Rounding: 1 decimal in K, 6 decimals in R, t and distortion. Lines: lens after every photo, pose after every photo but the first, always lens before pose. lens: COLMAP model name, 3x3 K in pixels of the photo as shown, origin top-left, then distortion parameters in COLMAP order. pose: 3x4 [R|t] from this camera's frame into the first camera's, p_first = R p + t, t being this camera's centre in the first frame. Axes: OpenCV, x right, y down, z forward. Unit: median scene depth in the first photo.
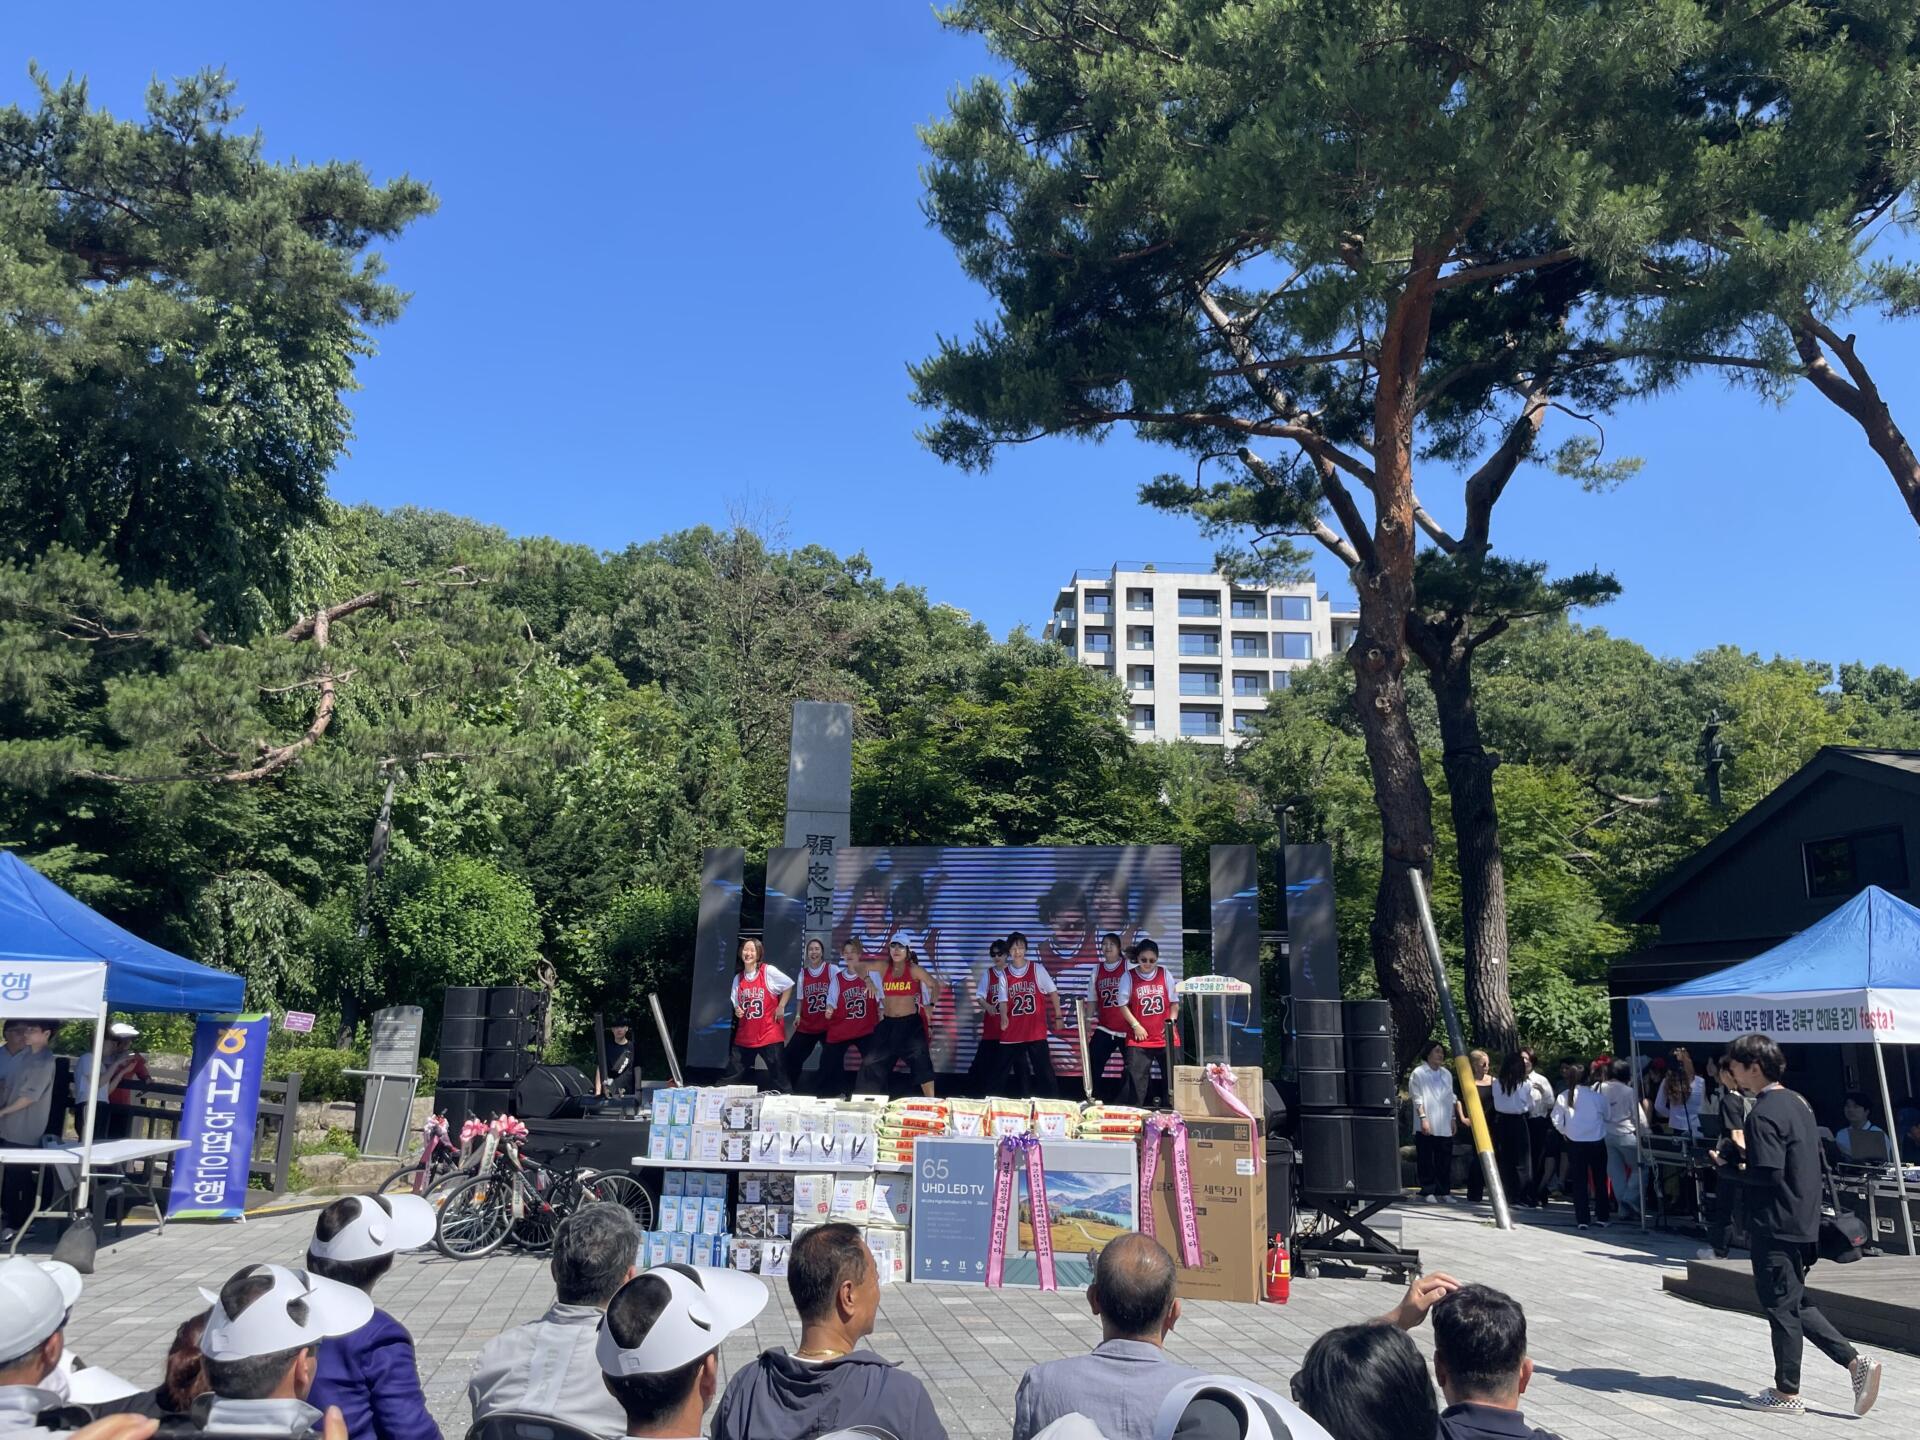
lens RADIAL K [[1465.9, 0, 958.3], [0, 1465.9, 728.4], [0, 0, 1]] dist [0.091906, -0.128194]
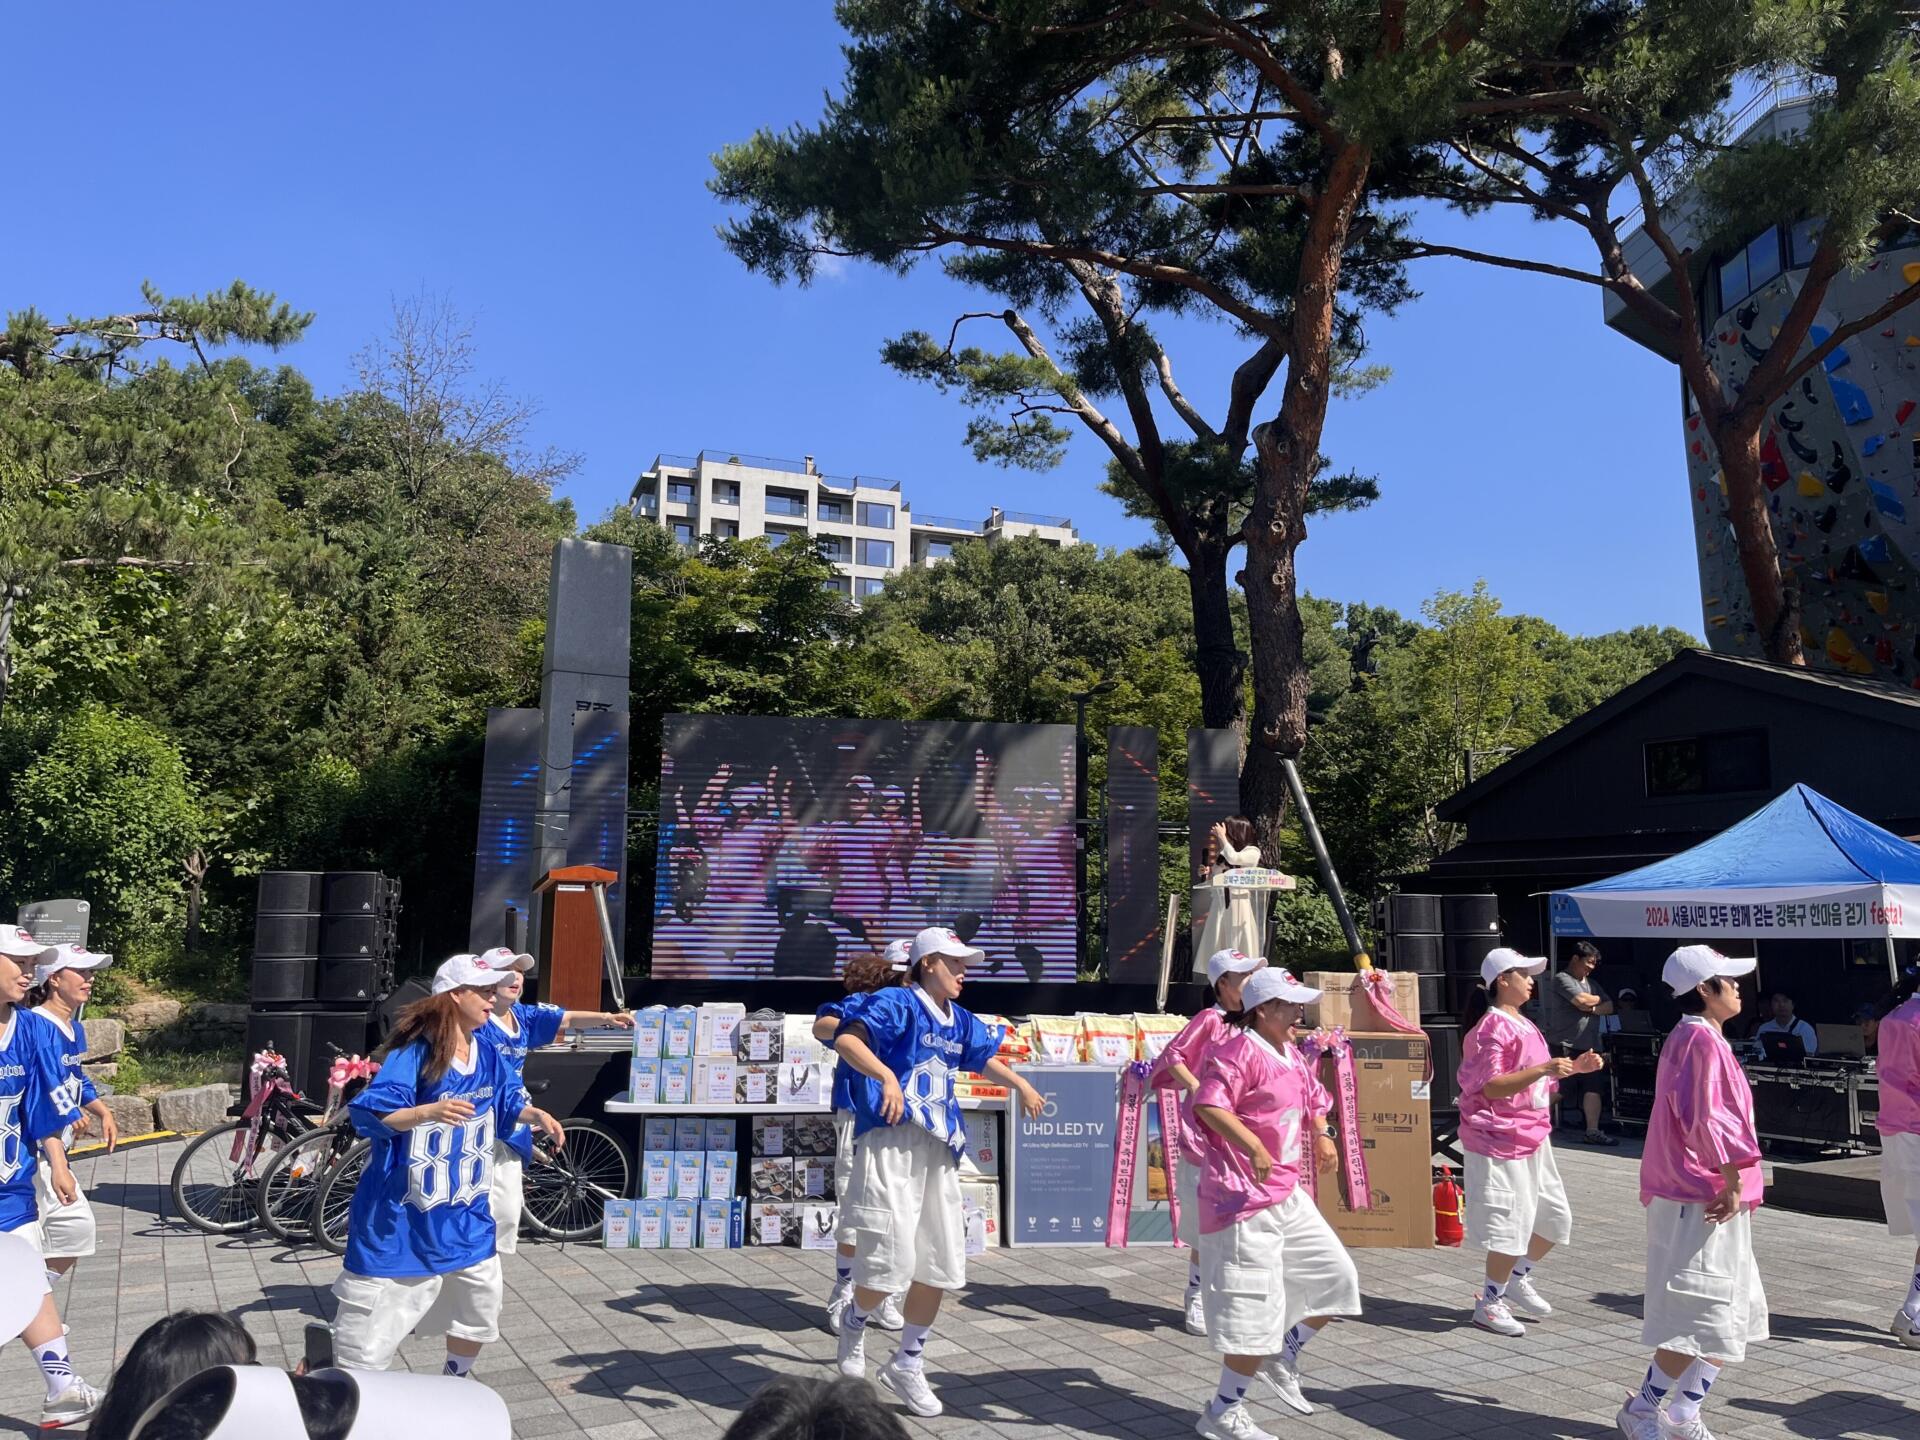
lens RADIAL K [[1466.2, 0, 964.4], [0, 1466.2, 752.3], [0, 0, 1]] dist [0.058794, -0.081107]
pose [[0.952531, 0.033243, 0.302621, -0.225349], [-0.058033, 0.995620, 0.073295, 0.043515], [-0.298859, -0.087378, 0.950289, 0.218048]]
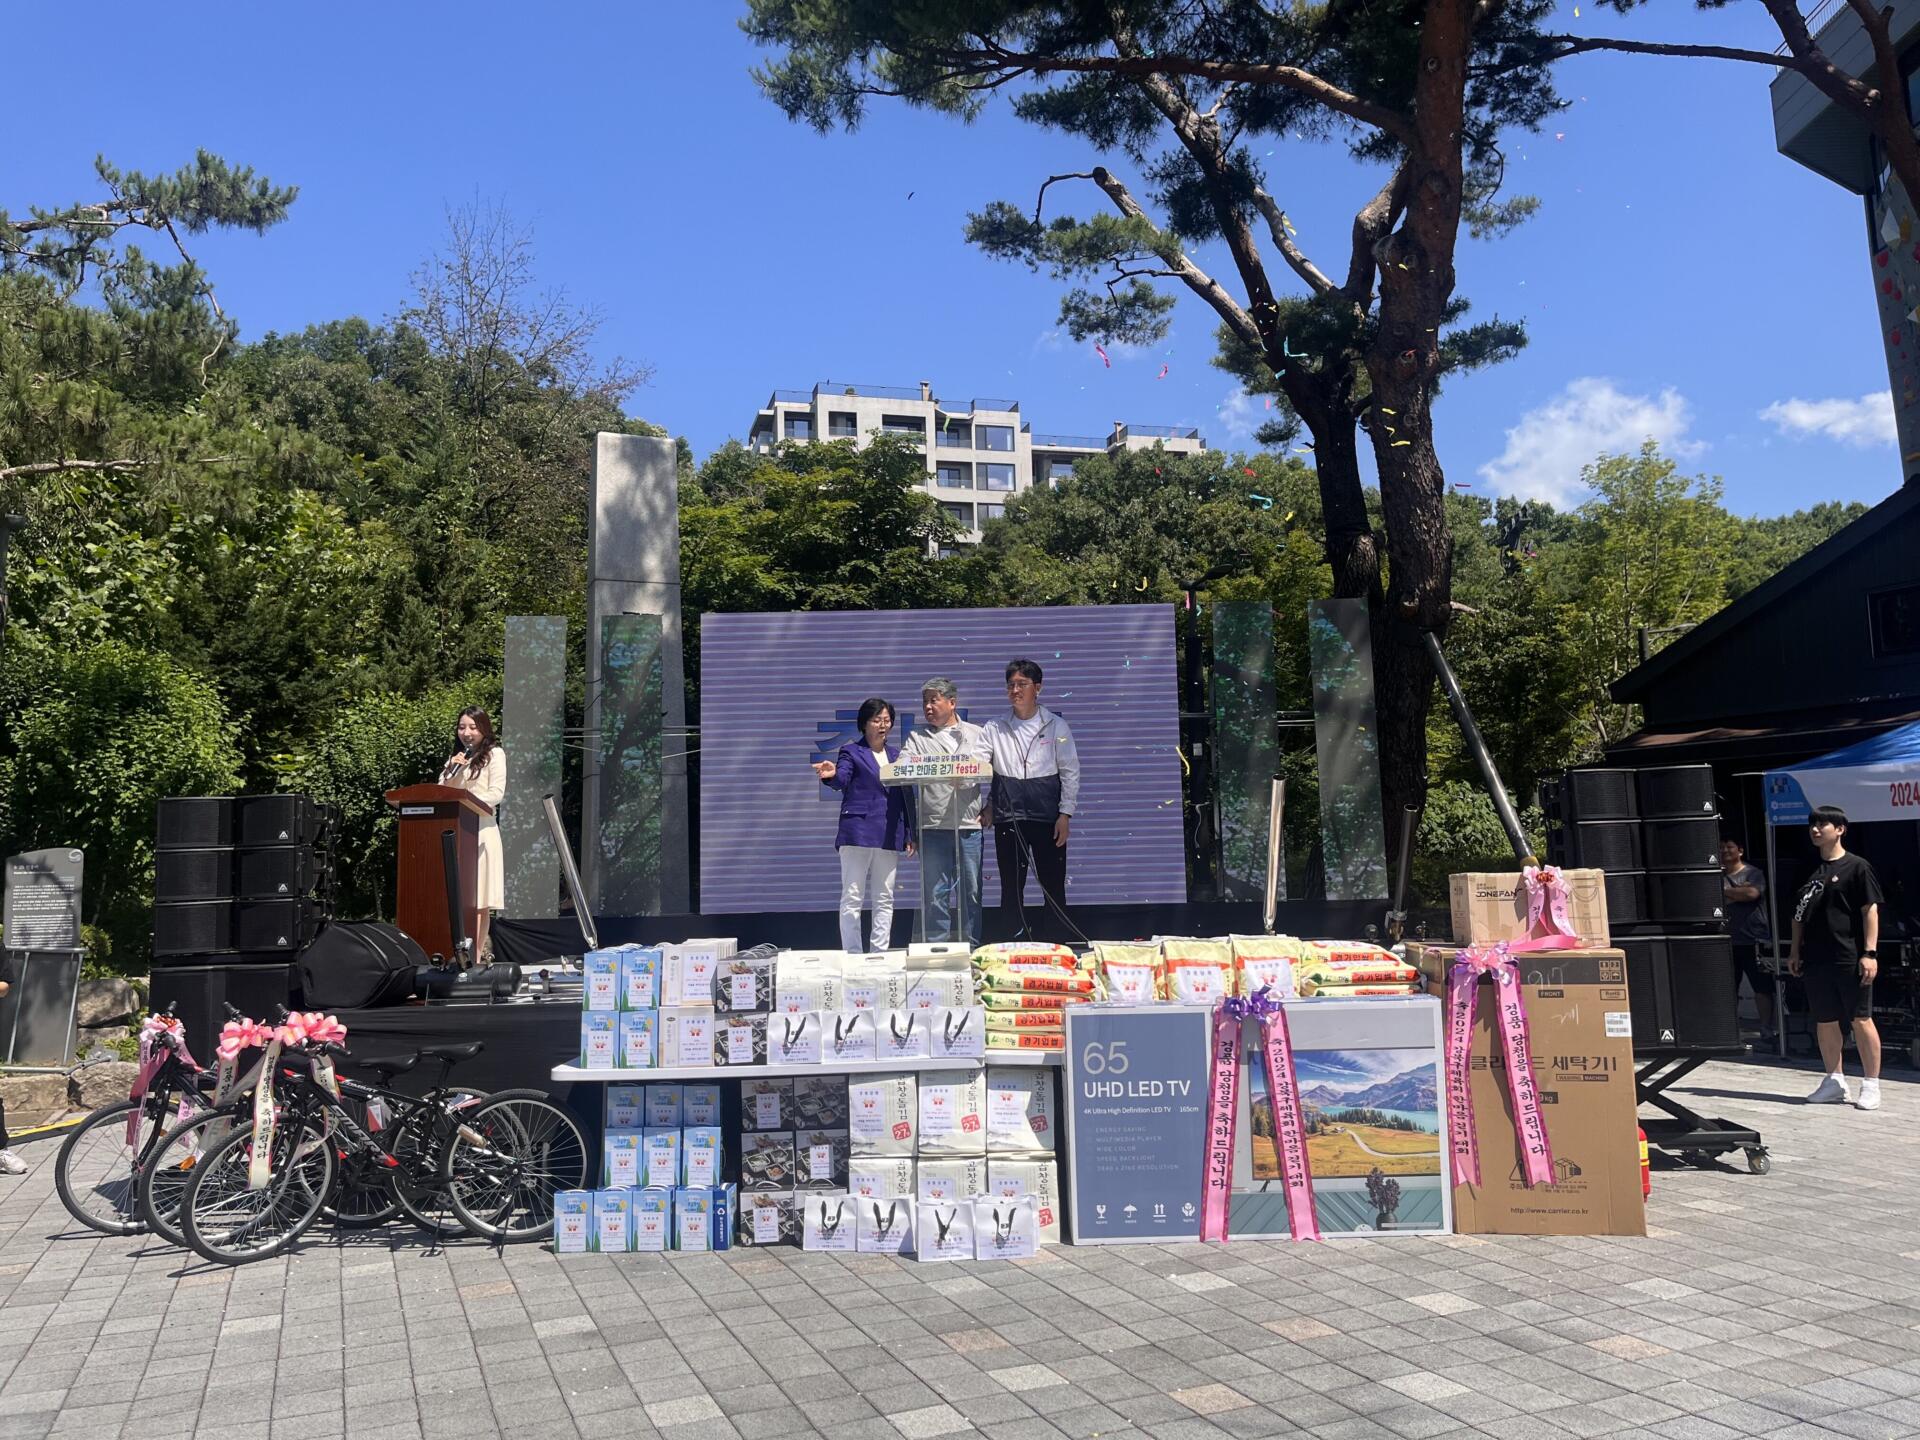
lens RADIAL K [[1482.6, 0, 965.6], [0, 1482.6, 726.3], [0, 0, 1]] dist [0.055012, -0.071721]
pose [[0.976537, -0.019927, 0.214425, -0.149889], [-0.002964, 0.994371, 0.105911, 0.077057], [-0.215328, -0.104061, 0.970981, 0.336232]]
